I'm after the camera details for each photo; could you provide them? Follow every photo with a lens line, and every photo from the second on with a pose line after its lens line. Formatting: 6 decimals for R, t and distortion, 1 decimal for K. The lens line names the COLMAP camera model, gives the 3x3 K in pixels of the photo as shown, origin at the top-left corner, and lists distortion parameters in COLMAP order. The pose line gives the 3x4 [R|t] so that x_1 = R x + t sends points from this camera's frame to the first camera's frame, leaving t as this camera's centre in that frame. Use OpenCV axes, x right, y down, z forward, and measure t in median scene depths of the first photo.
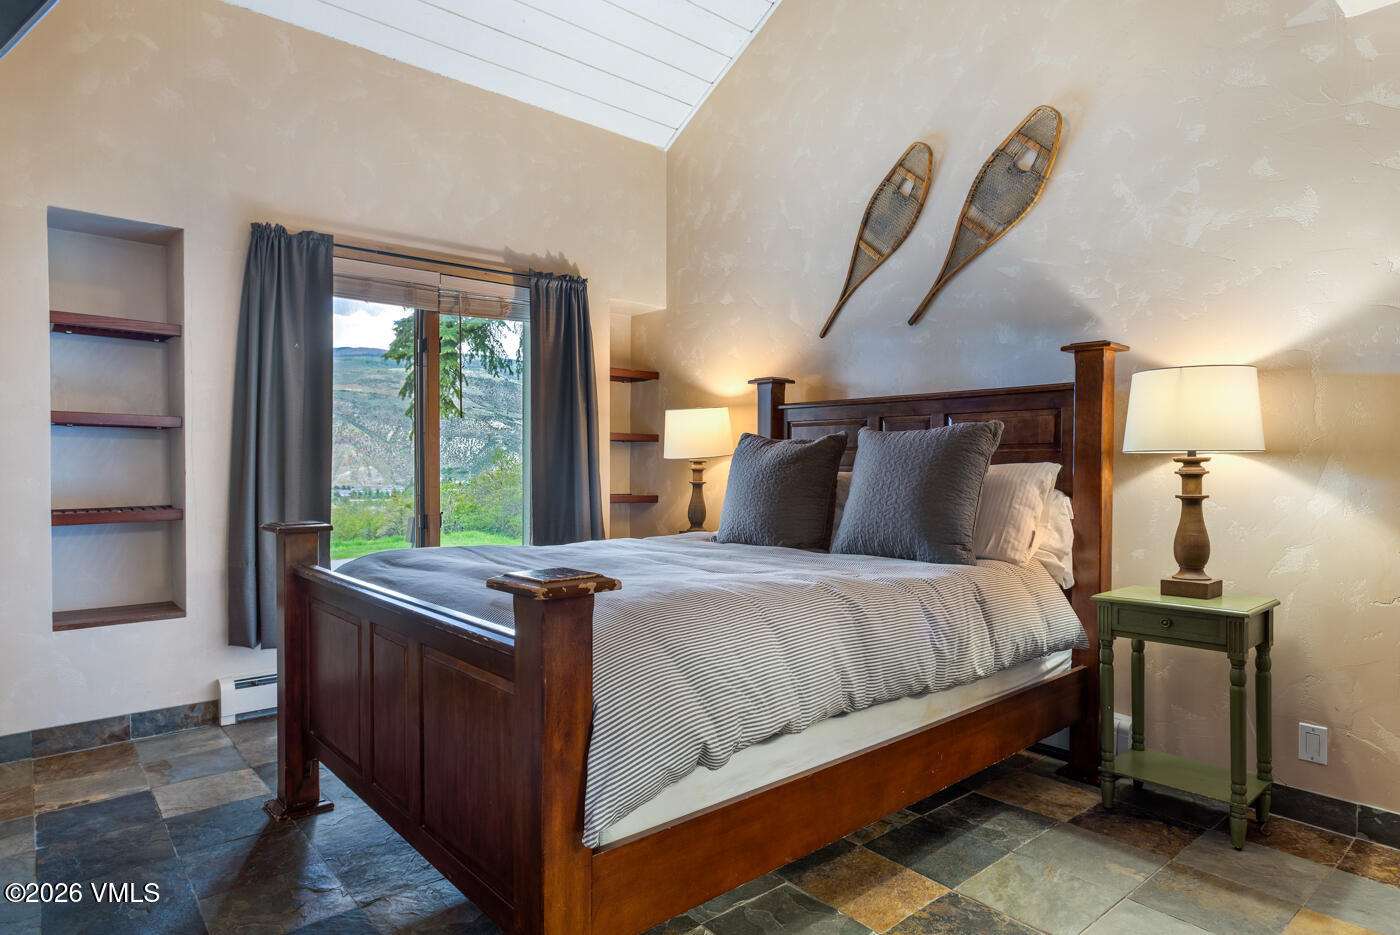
lens RADIAL K [[800.3, 0, 700.0], [0, 800.3, 467.5], [0, 0, 1]] dist [0.023417, 0.000407]
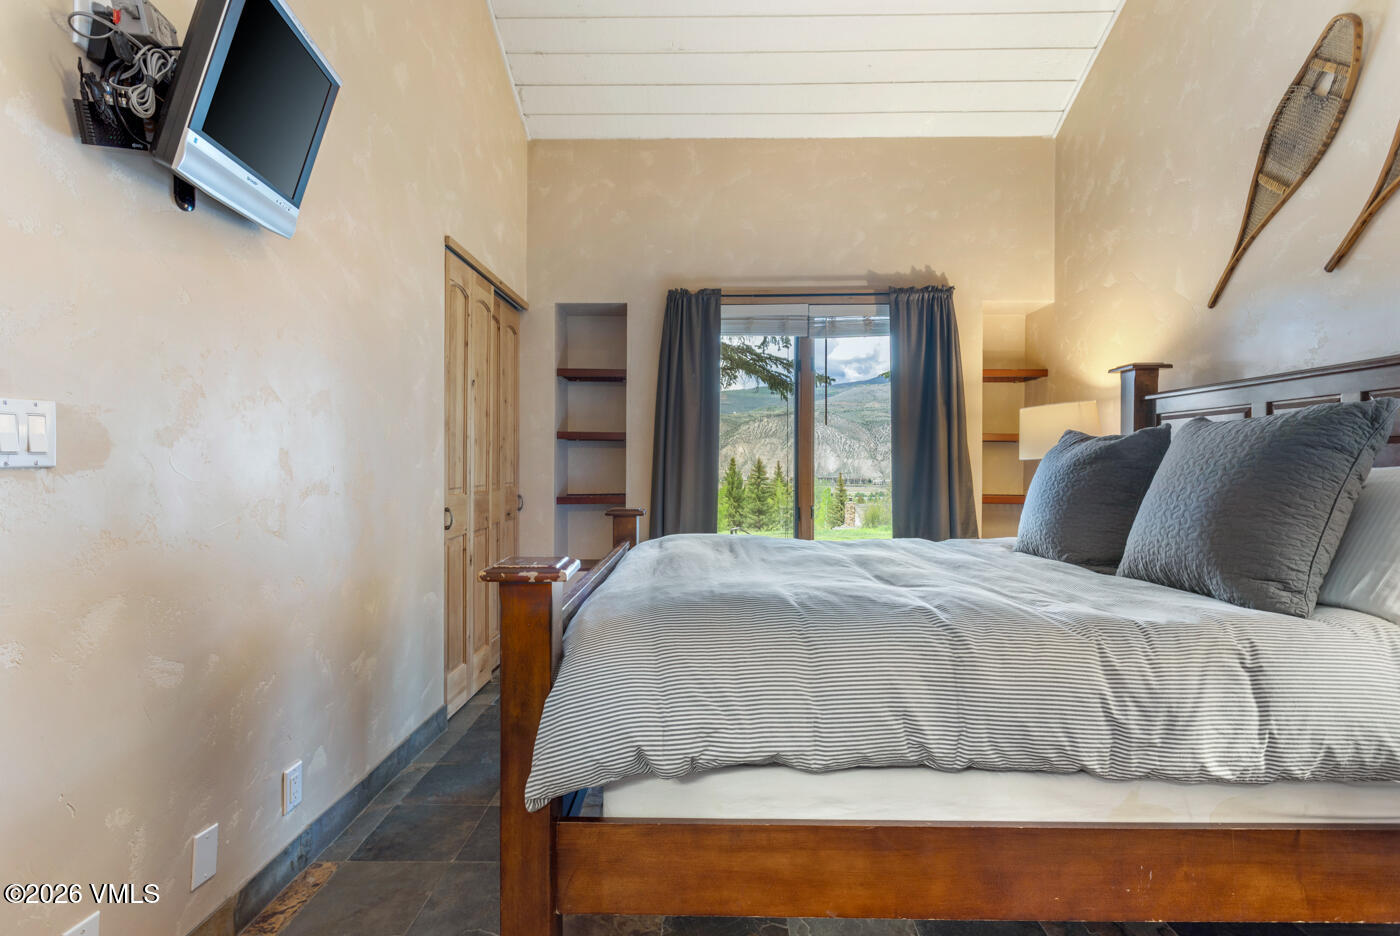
lens RADIAL K [[665.7, 0, 700.0], [0, 665.7, 468.0], [0, 0, 1]] dist [-0.000332, 0.000579]
pose [[0.745461, 0.004487, -0.666535, 0.228039], [-0.004190, 0.999989, 0.002045, -0.000304], [0.666537, 0.001269, 0.745471, 0.167579]]
